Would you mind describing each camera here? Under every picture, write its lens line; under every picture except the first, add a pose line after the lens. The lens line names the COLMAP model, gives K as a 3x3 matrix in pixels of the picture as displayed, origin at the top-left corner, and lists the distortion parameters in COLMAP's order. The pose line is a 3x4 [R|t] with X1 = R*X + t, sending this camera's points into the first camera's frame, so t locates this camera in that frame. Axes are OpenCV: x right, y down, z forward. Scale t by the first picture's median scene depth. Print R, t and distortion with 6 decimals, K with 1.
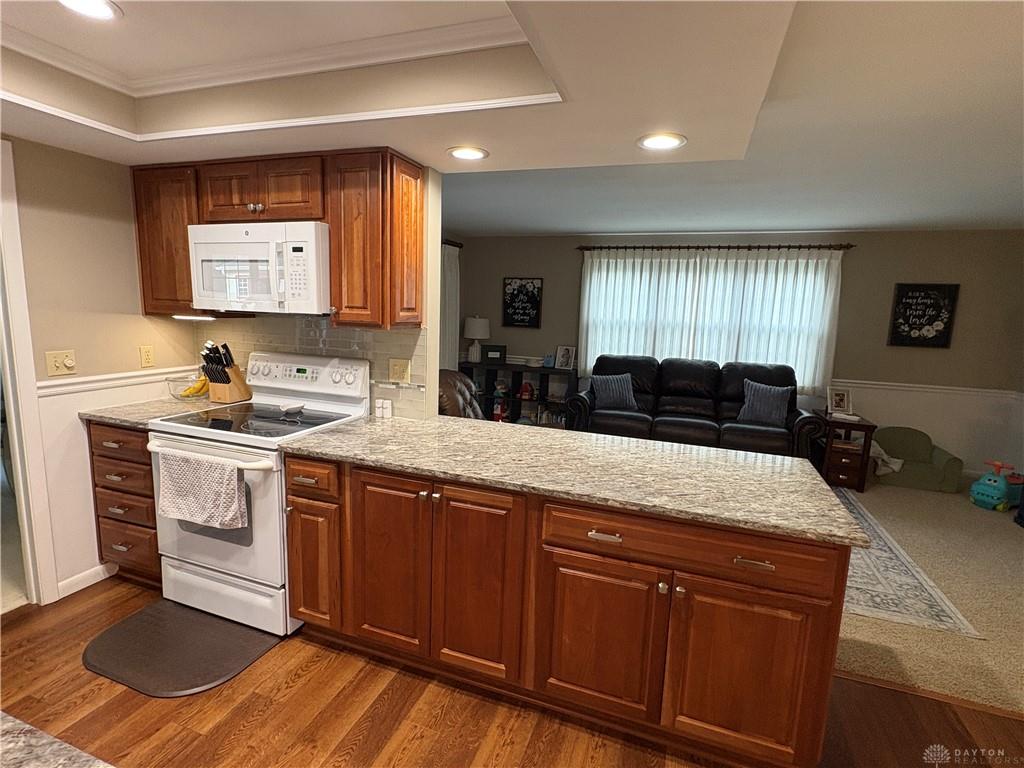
lens RADIAL K [[499.7, 0, 509.4], [0, 499.7, 382.6], [0, 0, 1]] dist [-0.001440, 0.000587]
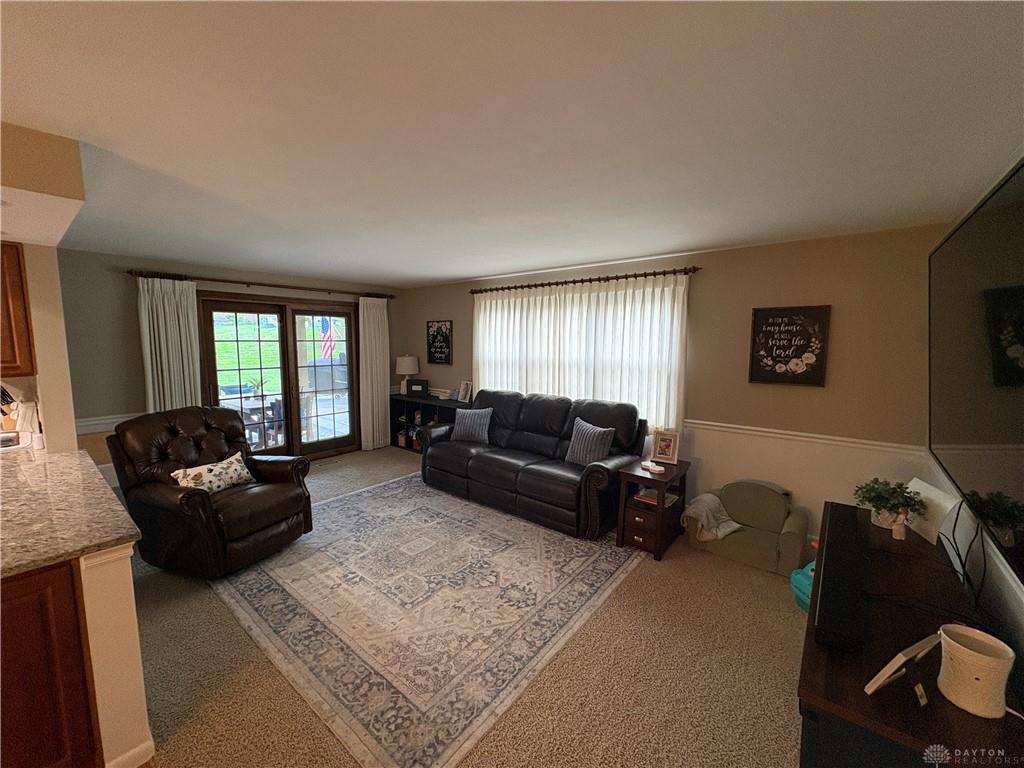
lens RADIAL K [[408.1, 0, 510.5], [0, 408.1, 381.6], [0, 0, 1]] dist [-0.000075, -0.000044]
pose [[0.944192, 0.001046, -0.329393, 1.170189], [-0.018624, 0.998565, -0.050214, -0.066237], [0.328868, 0.053546, 0.942857, 0.438573]]
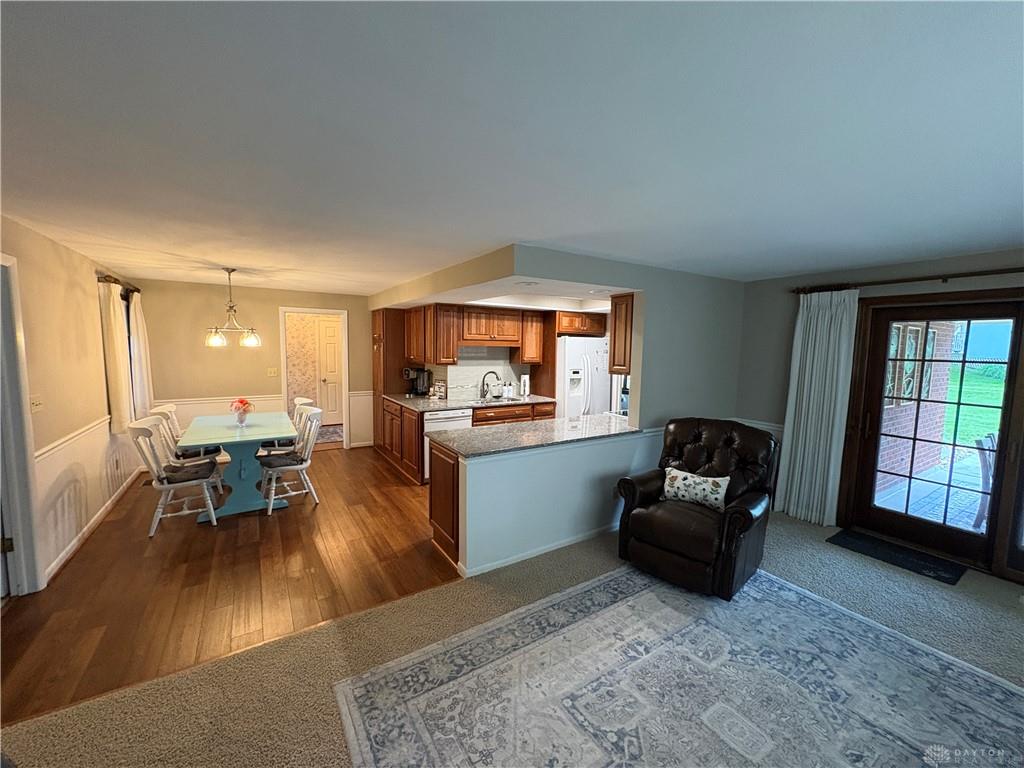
lens RADIAL K [[408.1, 0, 512.6], [0, 408.1, 381.3], [0, 0, 1]] dist [-0.000075, -0.000044]
pose [[-0.607816, 0.023822, -0.793721, 1.257161], [-0.156477, 0.976358, 0.149130, -0.238828], [0.778508, 0.214842, -0.589718, 1.503163]]
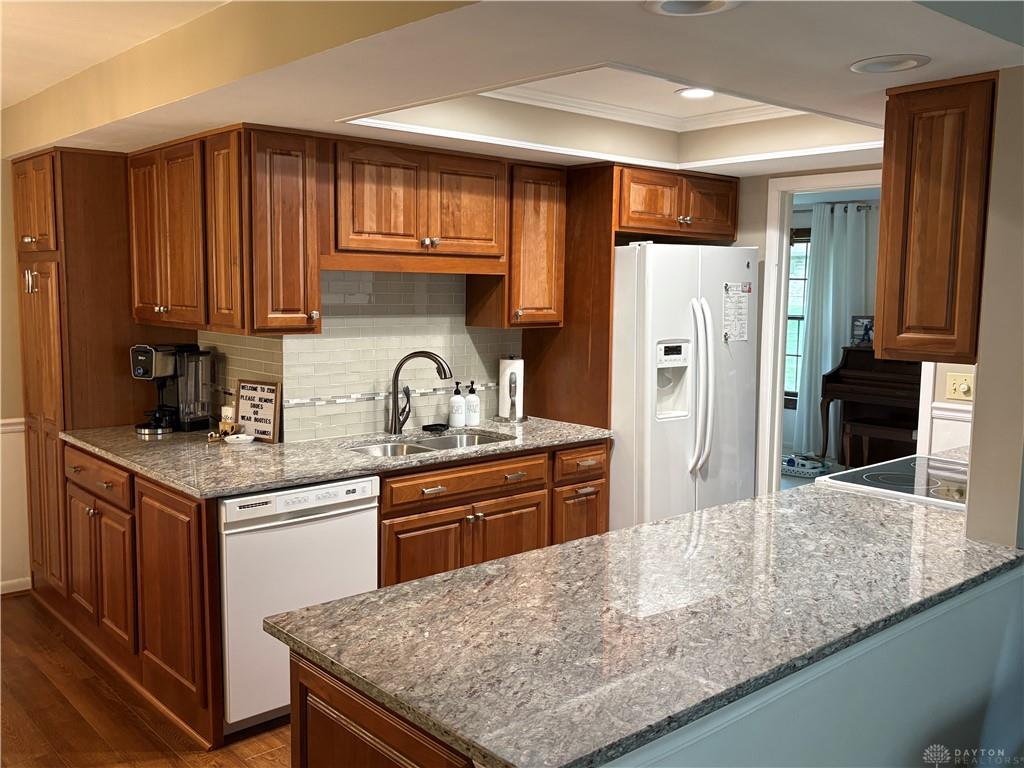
lens RADIAL K [[922.3, 0, 513.7], [0, 922.3, 384.1], [0, 0, 1]] dist [0.040751, -0.046459]
pose [[-0.473681, 0.054322, -0.879020, 0.917004], [-0.160079, 0.976159, 0.146588, -0.150324], [0.866026, 0.210149, -0.453692, 0.988634]]
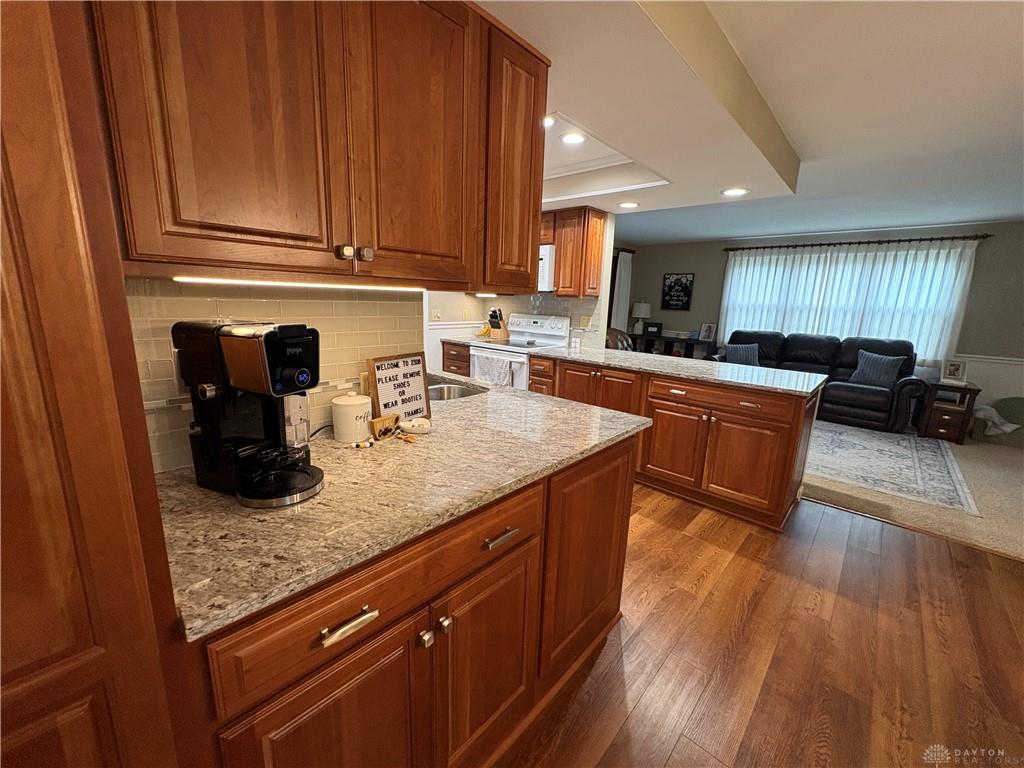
lens RADIAL K [[408.1, 0, 511.3], [0, 408.1, 382.1], [0, 0, 1]] dist [-0.000075, -0.000044]
pose [[0.921720, 0.072730, -0.380975, 0.122877], [-0.057610, 0.997038, 0.050959, 0.137189], [0.383553, -0.025021, 0.923180, -0.526900]]
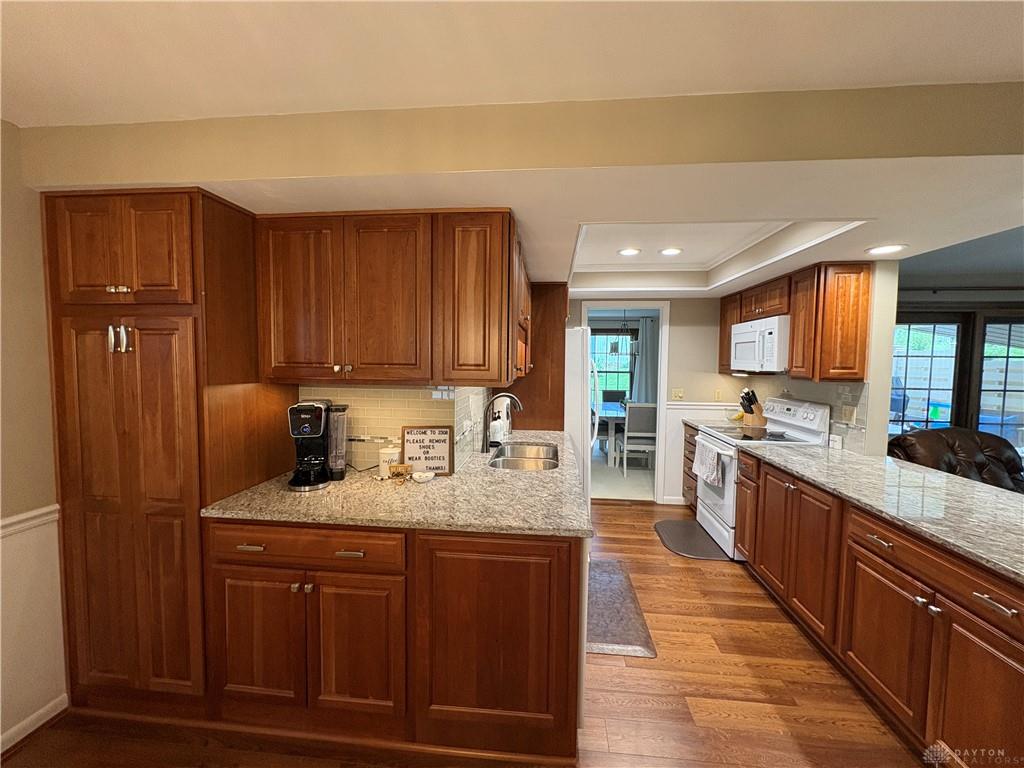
lens RADIAL K [[408.1, 0, 511.3], [0, 408.1, 382.4], [0, 0, 1]] dist [-0.000075, -0.000044]
pose [[0.245231, 0.020799, -0.969242, 0.596490], [-0.146859, 0.989029, -0.015933, 0.039991], [0.958277, 0.146249, 0.245595, -0.126009]]
